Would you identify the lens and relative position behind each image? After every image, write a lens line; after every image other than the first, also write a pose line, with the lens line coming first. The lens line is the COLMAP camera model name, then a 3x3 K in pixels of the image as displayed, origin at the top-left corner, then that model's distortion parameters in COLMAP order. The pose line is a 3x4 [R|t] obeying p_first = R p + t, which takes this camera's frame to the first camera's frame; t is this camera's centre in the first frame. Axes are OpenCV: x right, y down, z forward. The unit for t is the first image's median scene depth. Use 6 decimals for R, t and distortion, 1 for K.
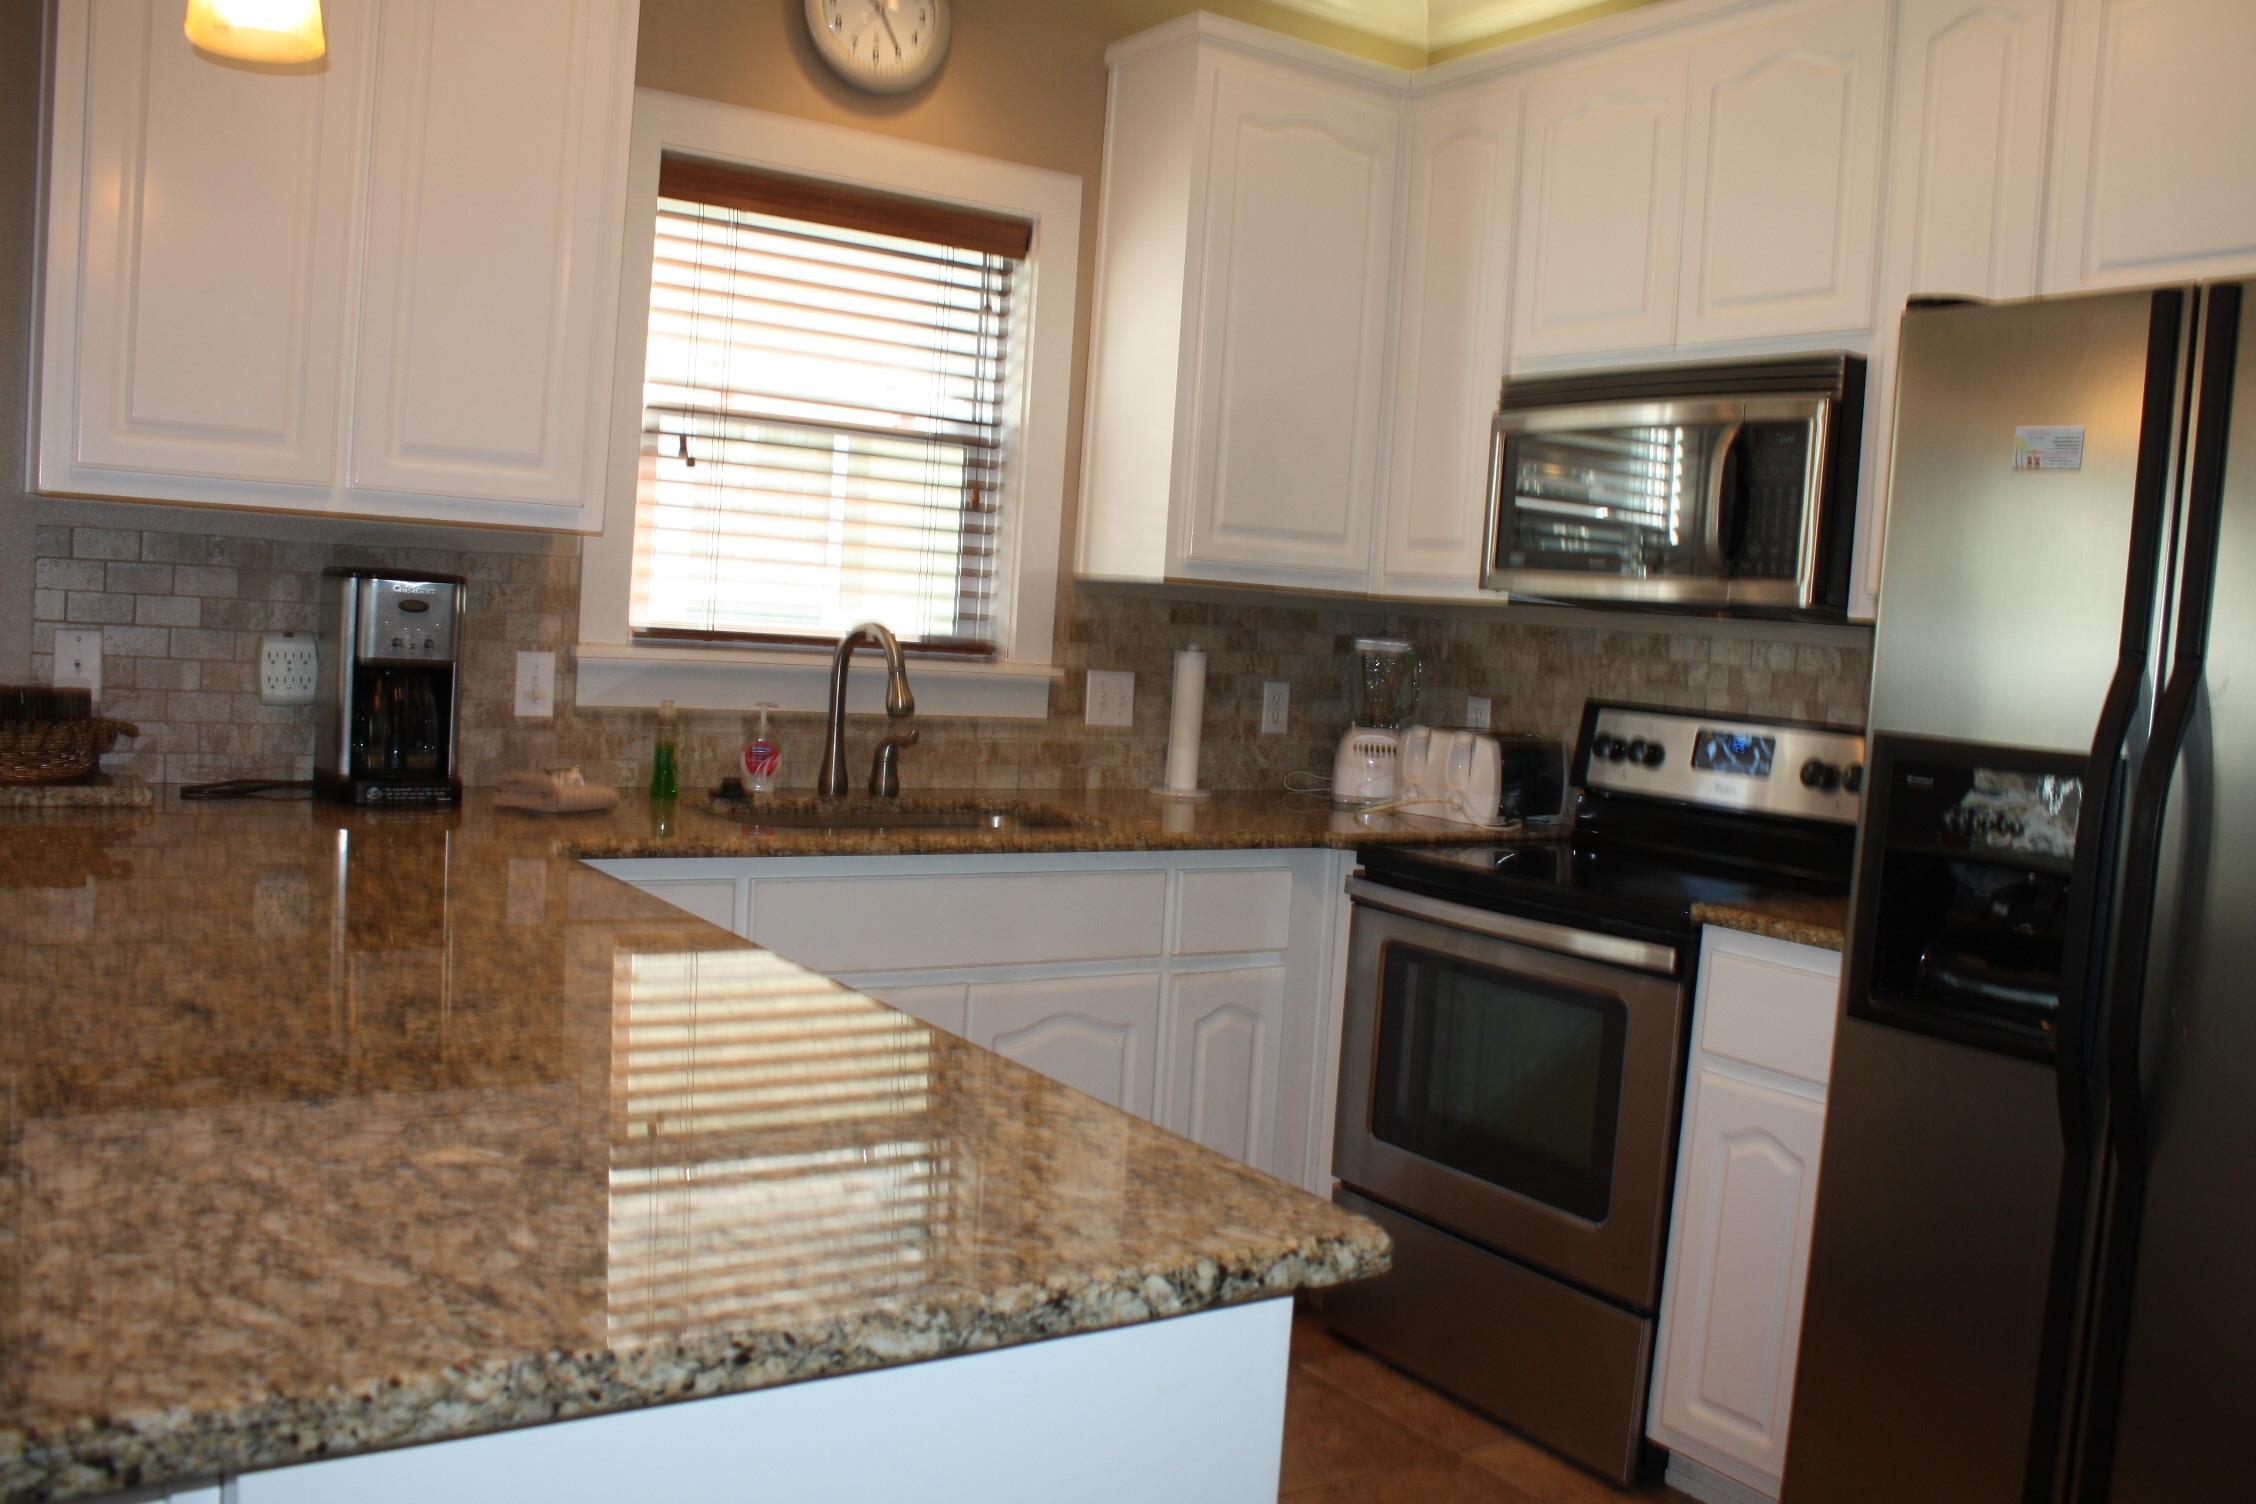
lens RADIAL K [[1894.8, 0, 1139.0], [0, 1894.8, 729.8], [0, 0, 1]] dist [-0.159509, 0.127737]
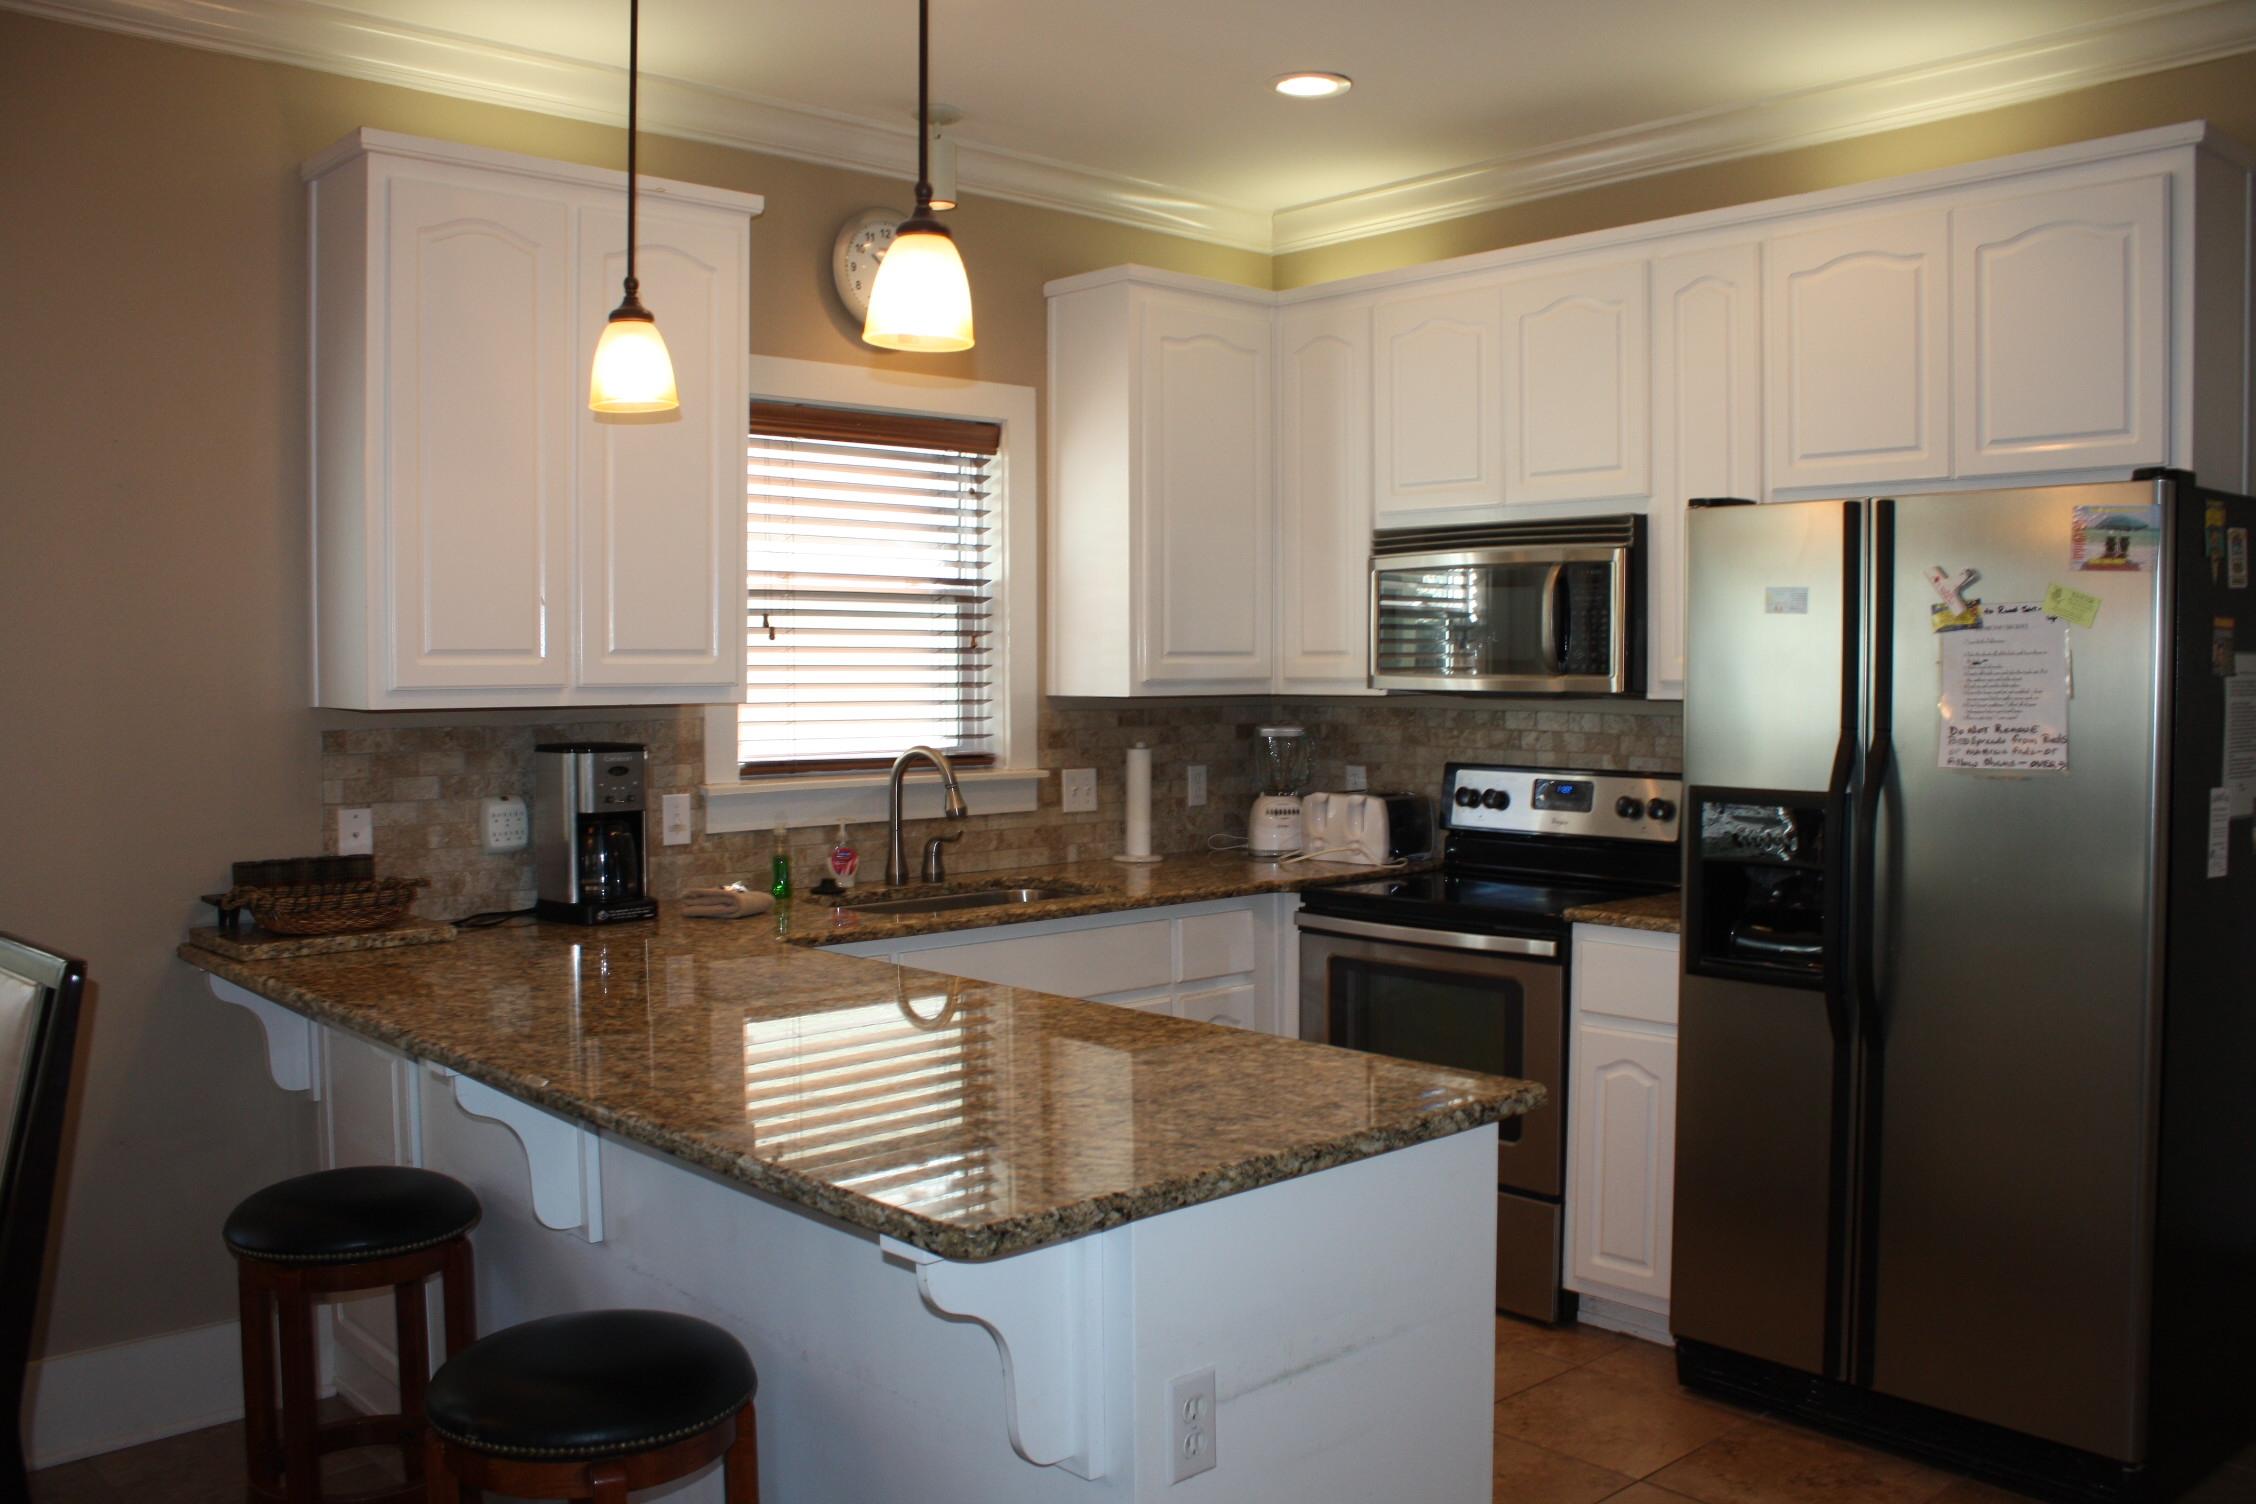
lens RADIAL K [[1894.8, 0, 1139.0], [0, 1894.8, 729.8], [0, 0, 1]] dist [-0.159509, 0.127737]
pose [[0.985808, -0.075228, 0.150079, -0.180451], [0.078456, 0.996794, -0.015701, -0.036521], [-0.148416, 0.027253, 0.988549, -0.296742]]
